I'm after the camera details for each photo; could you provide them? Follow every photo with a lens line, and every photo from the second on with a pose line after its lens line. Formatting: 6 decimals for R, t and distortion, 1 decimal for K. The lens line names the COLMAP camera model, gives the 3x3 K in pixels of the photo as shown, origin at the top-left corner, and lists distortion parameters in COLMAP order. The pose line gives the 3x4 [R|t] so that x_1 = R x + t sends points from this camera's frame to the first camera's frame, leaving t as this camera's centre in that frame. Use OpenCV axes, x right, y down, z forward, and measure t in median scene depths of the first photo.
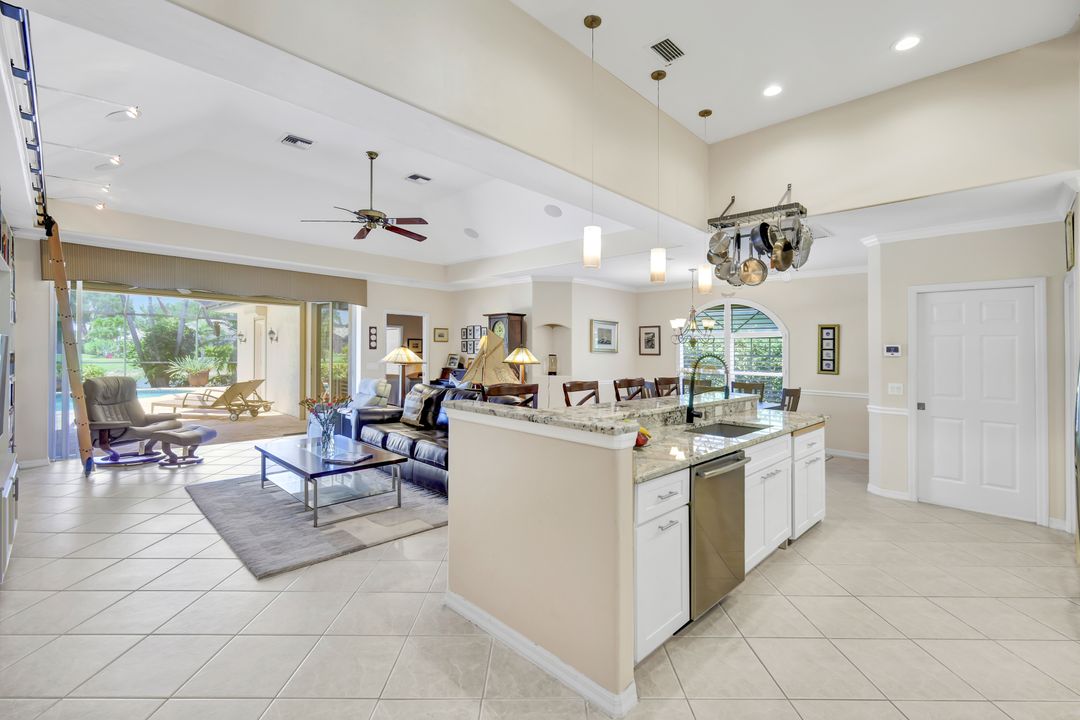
lens RADIAL K [[478.5, 0, 544.8], [0, 478.5, 351.0], [0, 0, 1]] dist [0.011278, 0.000216]
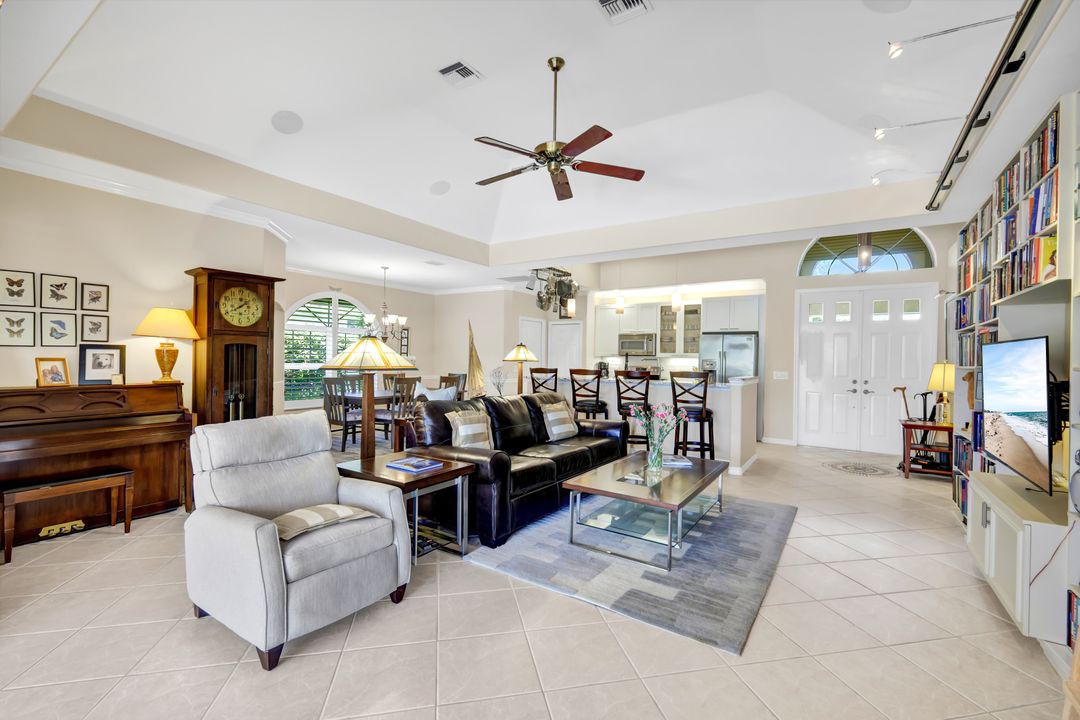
lens RADIAL K [[463.9, 0, 536.2], [0, 463.9, 362.2], [0, 0, 1]] dist [0.001618, 0.000147]
pose [[-0.190573, -0.033363, 0.981106, -0.772982], [-0.021338, 0.999327, 0.029838, -0.001233], [-0.981441, -0.015249, -0.191157, 0.883741]]
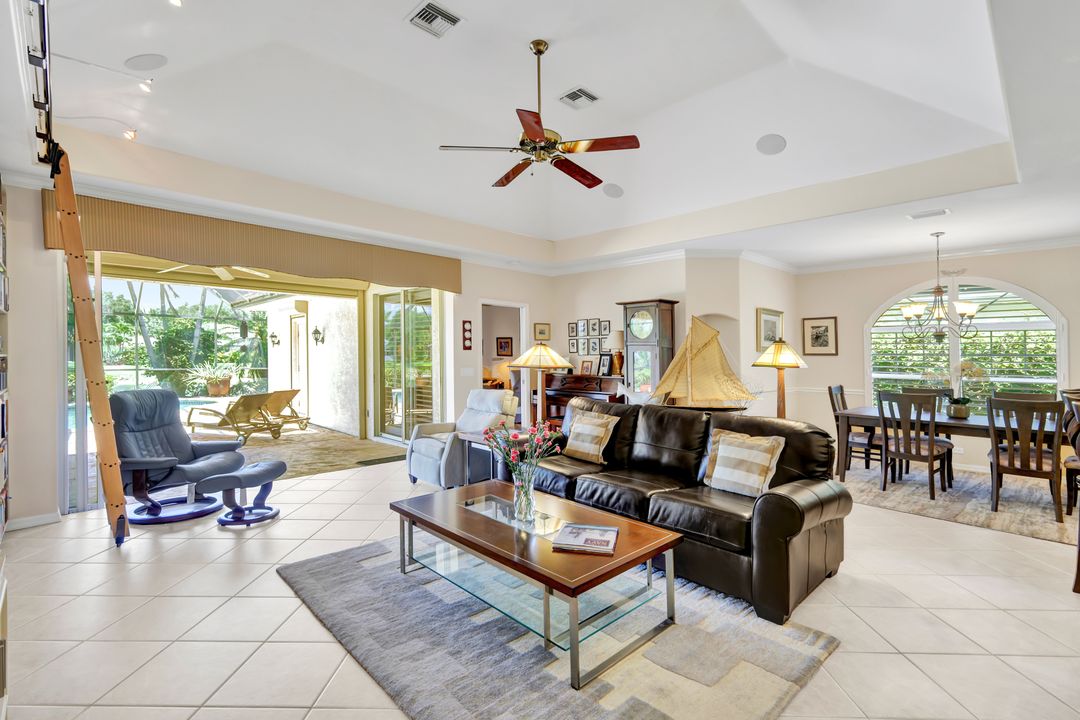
lens RADIAL K [[499.5, 0, 546.3], [0, 499.5, 354.5], [0, 0, 1]] dist [0.000135, -0.000906]
pose [[0.999790, -0.007280, -0.019153, -0.264588], [0.007279, 0.999973, -0.000125, 0.005418], [0.019154, -0.000015, 0.999817, 0.252456]]
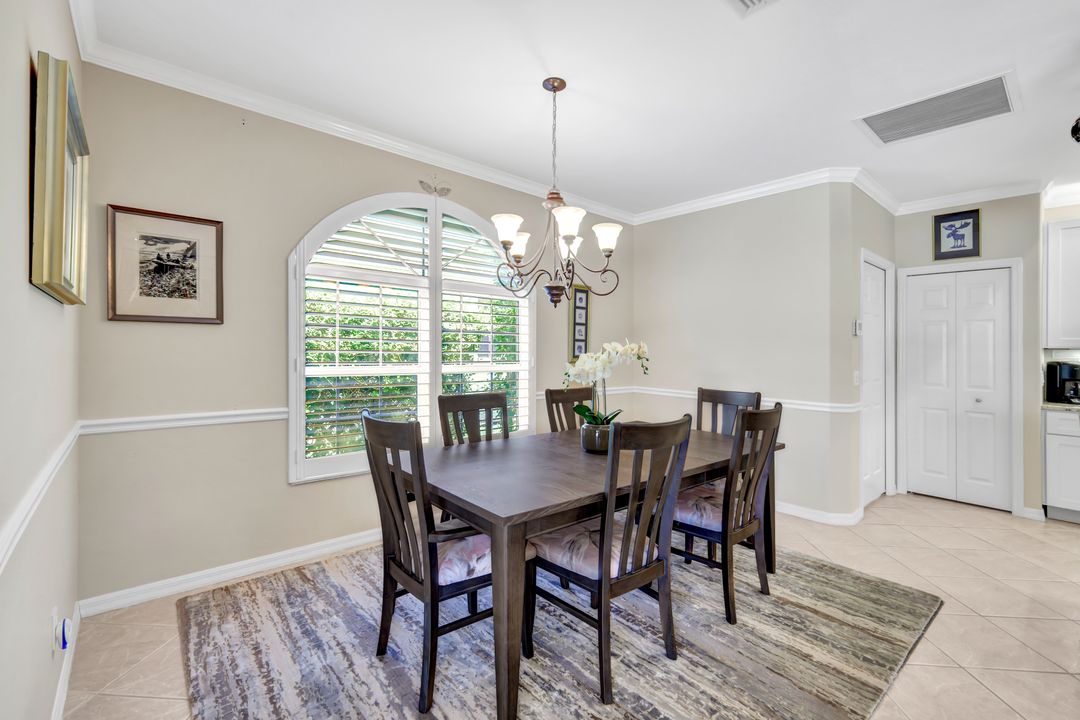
lens RADIAL K [[465.2, 0, 539.4], [0, 465.2, 343.9], [0, 0, 1]] dist [0.003044, -0.000023]
pose [[0.074550, -0.008242, 0.997183, -0.035127], [-0.020685, 0.999738, 0.009809, 0.018417], [-0.997003, -0.021358, 0.074360, 1.007112]]
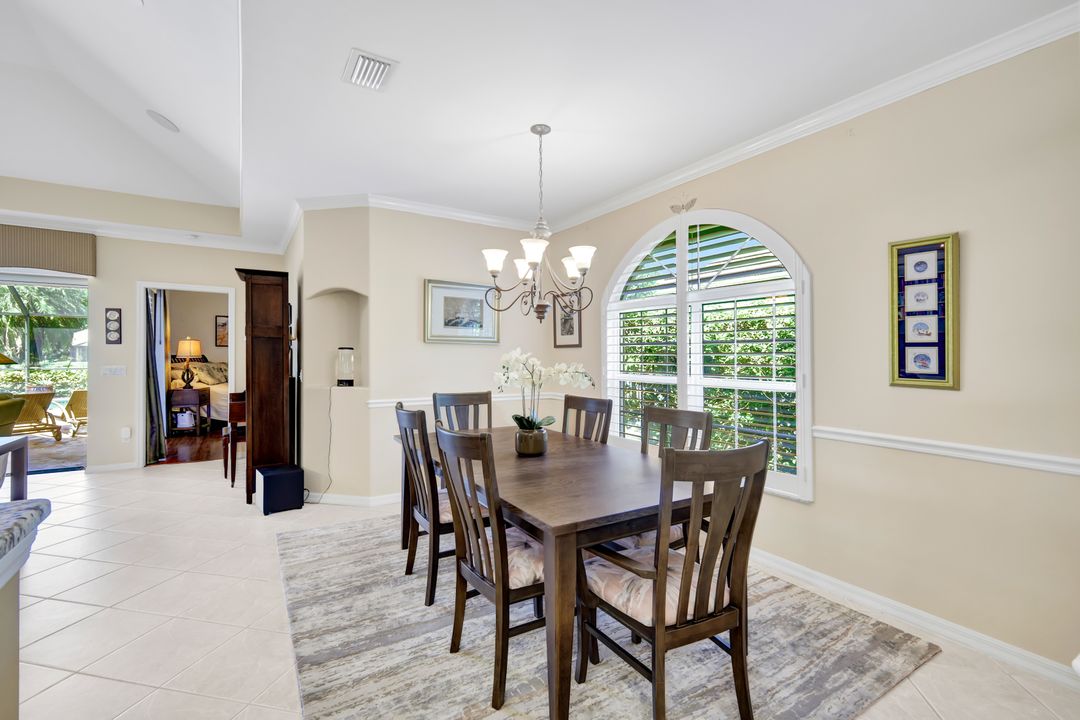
lens RADIAL K [[478.5, 0, 544.8], [0, 478.5, 351.0], [0, 0, 1]] dist [0.011278, 0.000216]
pose [[0.974740, -0.014787, -0.222851, 0.409018], [0.012818, 0.999865, -0.010281, 0.023253], [0.222973, 0.007165, 0.974798, 0.616468]]
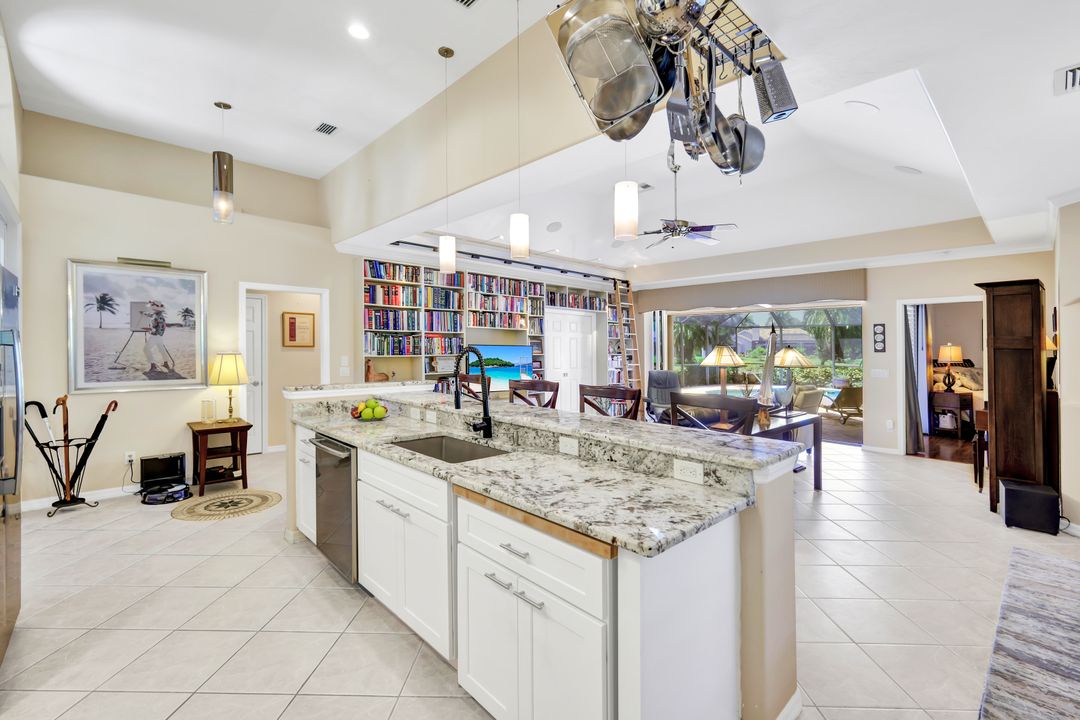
lens RADIAL K [[465.2, 0, 539.4], [0, 465.2, 343.9], [0, 0, 1]] dist [0.003044, -0.000023]
pose [[-0.041477, -0.027726, -0.998755, 0.533205], [-0.007550, 0.999595, -0.027436, 0.010006], [0.999111, 0.006403, -0.041670, 0.567992]]
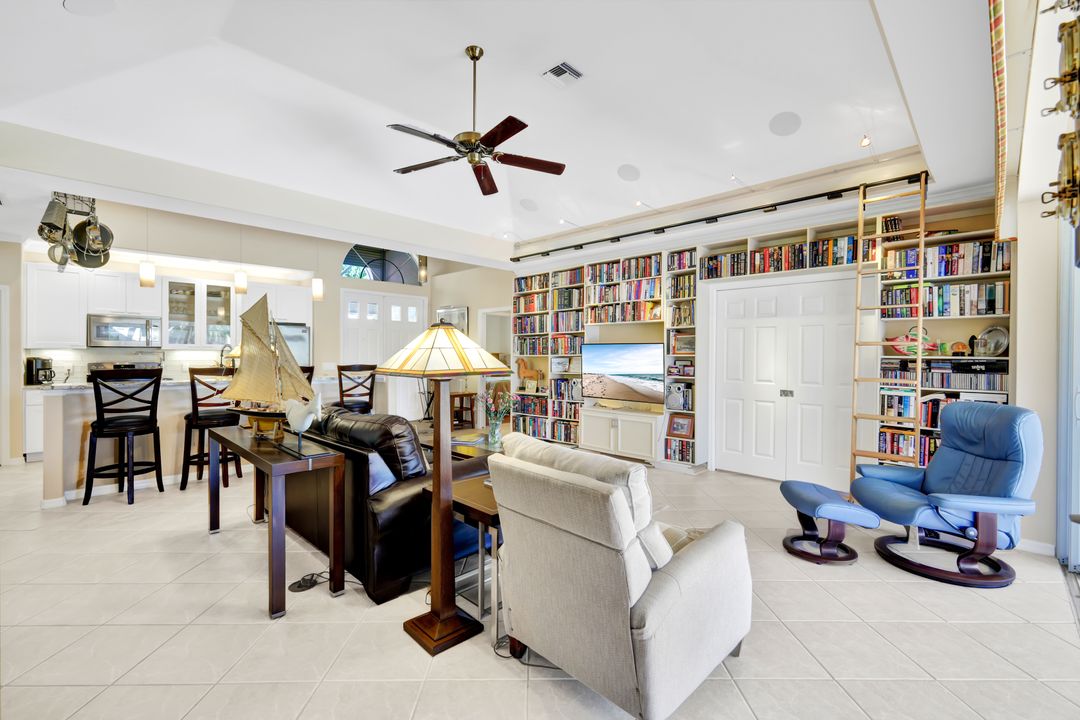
lens RADIAL K [[478.5, 0, 544.8], [0, 478.5, 351.0], [0, 0, 1]] dist [0.011278, 0.000216]
pose [[-0.999759, -0.021240, 0.005566, -0.339612], [-0.021277, 0.999751, -0.006717, 0.007332], [-0.005422, -0.006834, -0.999962, 1.282278]]
